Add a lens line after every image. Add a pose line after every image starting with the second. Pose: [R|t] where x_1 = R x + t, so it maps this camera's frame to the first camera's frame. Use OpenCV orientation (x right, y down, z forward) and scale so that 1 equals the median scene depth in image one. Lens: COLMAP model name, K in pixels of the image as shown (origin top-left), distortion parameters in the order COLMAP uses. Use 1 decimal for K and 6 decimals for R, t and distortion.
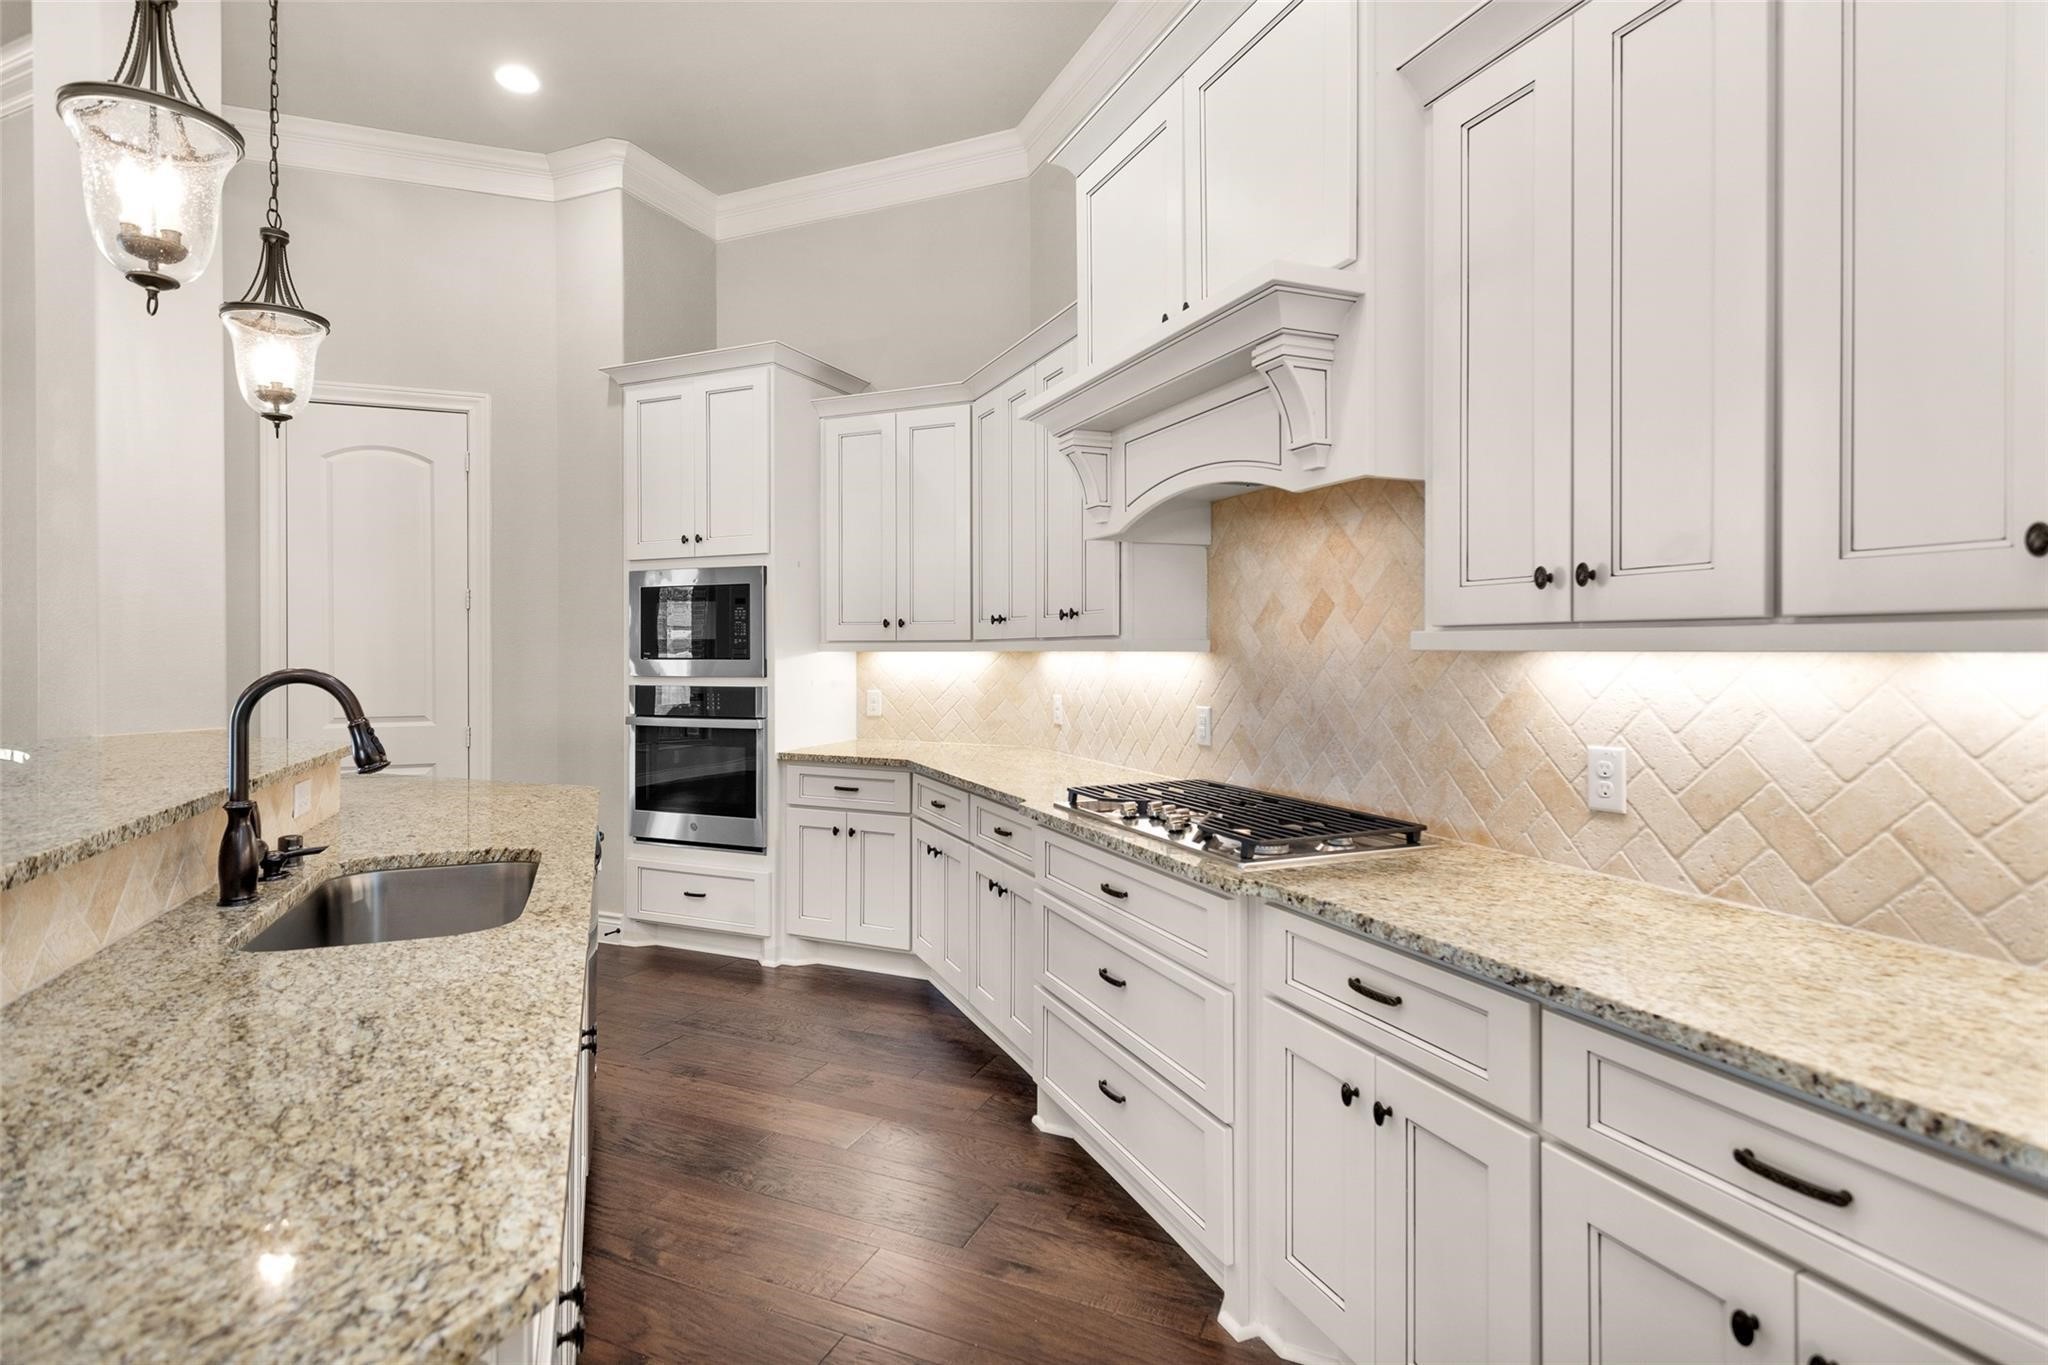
lens RADIAL K [[1012.2, 0, 934.6], [0, 1012.2, 658.9], [0, 0, 1]] dist [-0.000295, 0.000506]
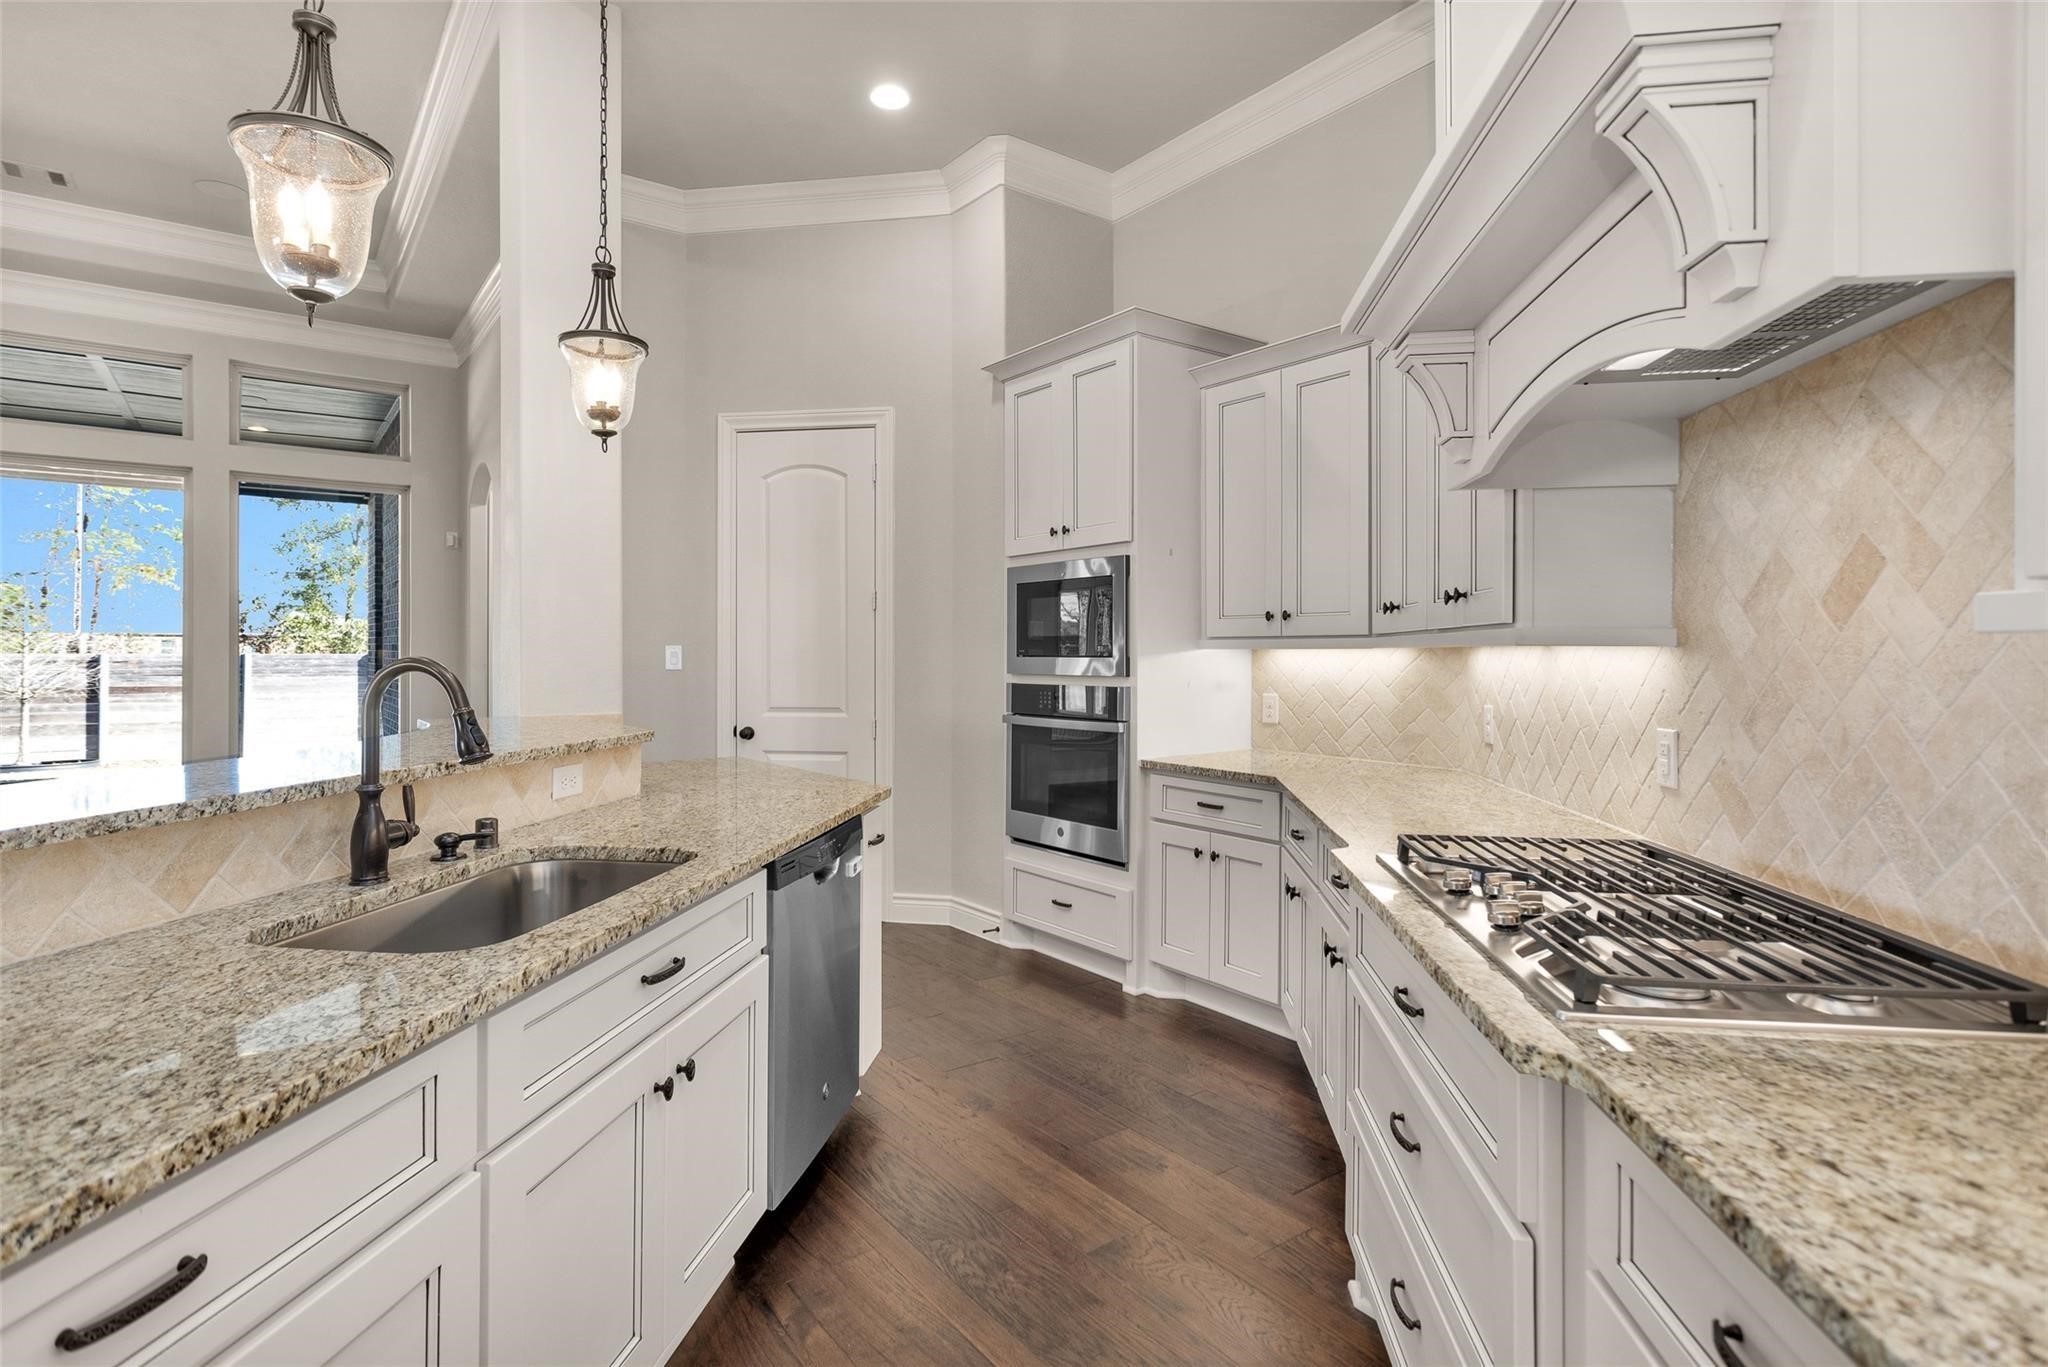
lens RADIAL K [[963.6, 0, 953.1], [0, 963.6, 655.8], [0, 0, 1]] dist [0.000024, 0.000854]
pose [[0.874767, 0.004030, -0.484528, 0.119463], [-0.006480, 0.999973, -0.003382, 0.003179], [0.484501, 0.006099, 0.874769, 0.162931]]
